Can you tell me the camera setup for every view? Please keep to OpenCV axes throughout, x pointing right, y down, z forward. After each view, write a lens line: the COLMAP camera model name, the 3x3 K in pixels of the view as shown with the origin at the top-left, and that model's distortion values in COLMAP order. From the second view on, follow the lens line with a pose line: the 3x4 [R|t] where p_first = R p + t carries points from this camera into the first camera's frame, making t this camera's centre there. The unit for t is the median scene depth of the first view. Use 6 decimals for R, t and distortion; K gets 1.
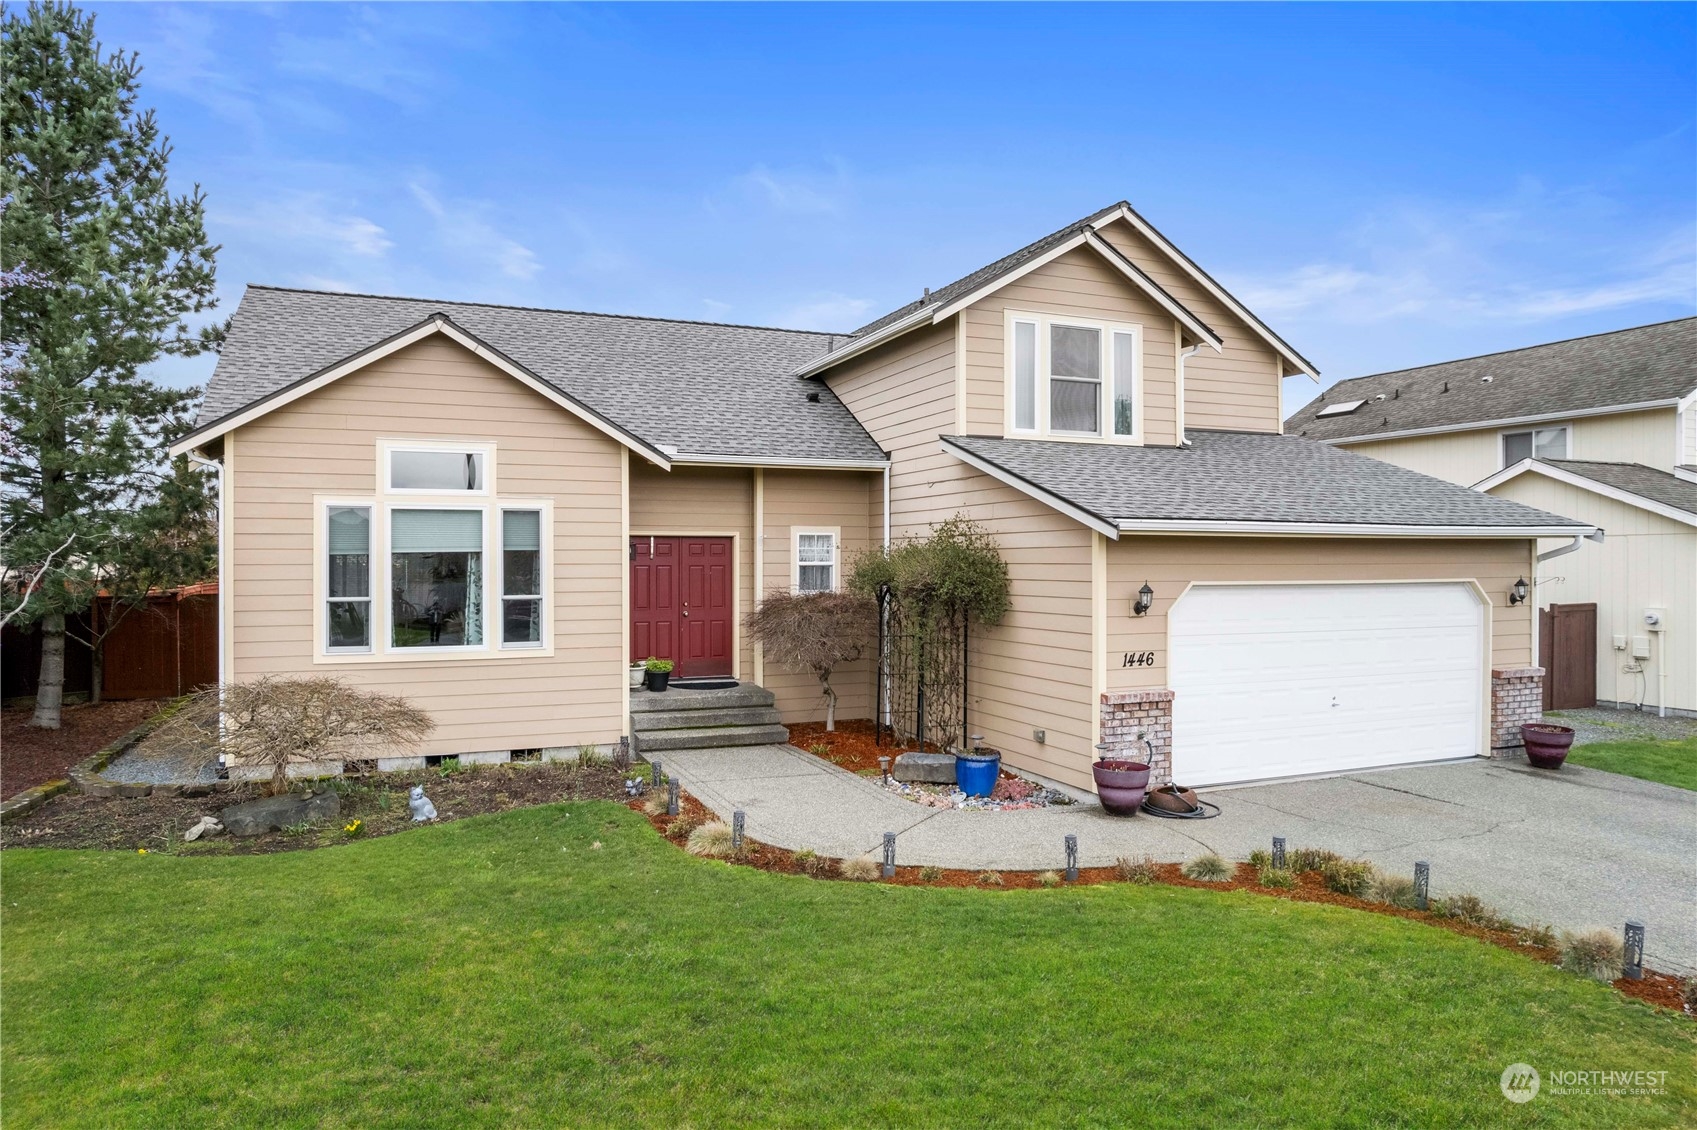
lens RADIAL K [[1144.7, 0, 848.5], [0, 1144.7, 565.0], [0, 0, 1]] dist [-0.089013, 0.090318]
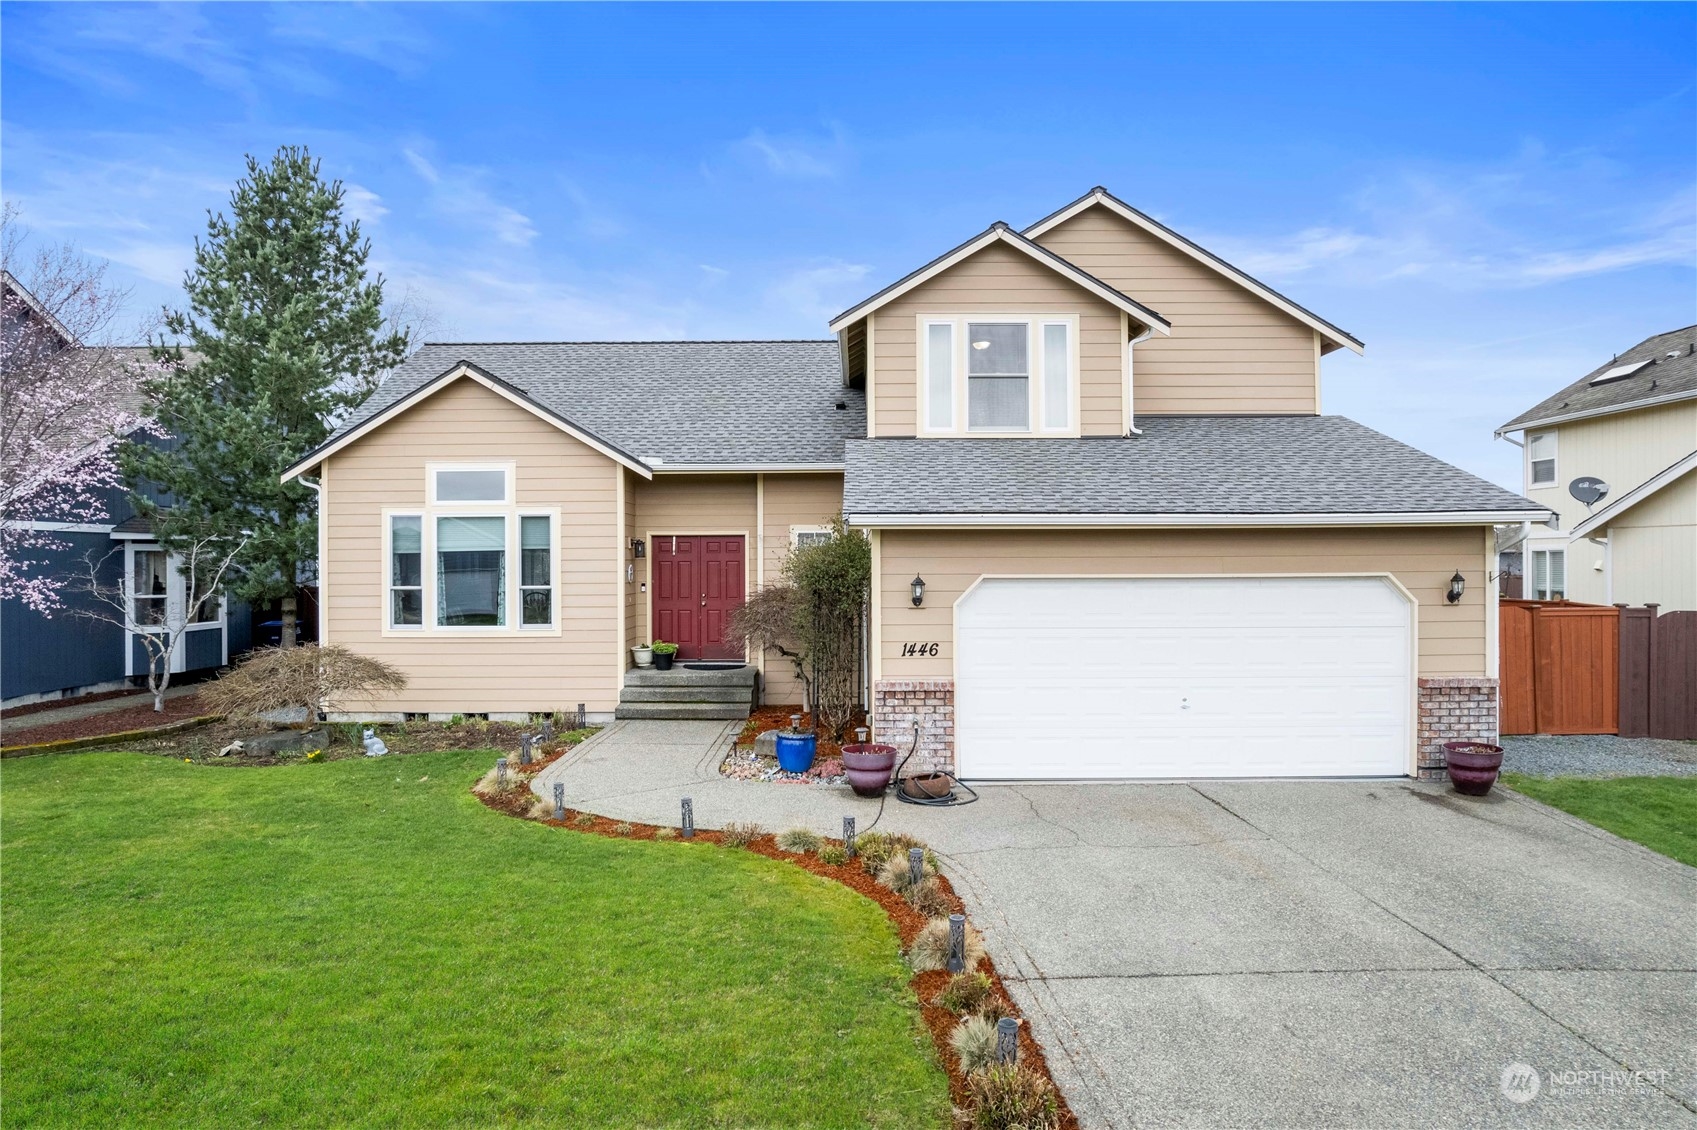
lens RADIAL K [[1144.7, 0, 848.5], [0, 1144.7, 565.0], [0, 0, 1]] dist [-0.089013, 0.090318]
pose [[0.912780, -0.002051, -0.408447, 0.516288], [0.002153, 0.999998, -0.000210, 0.005384], [0.408447, -0.000687, 0.912782, 0.023790]]
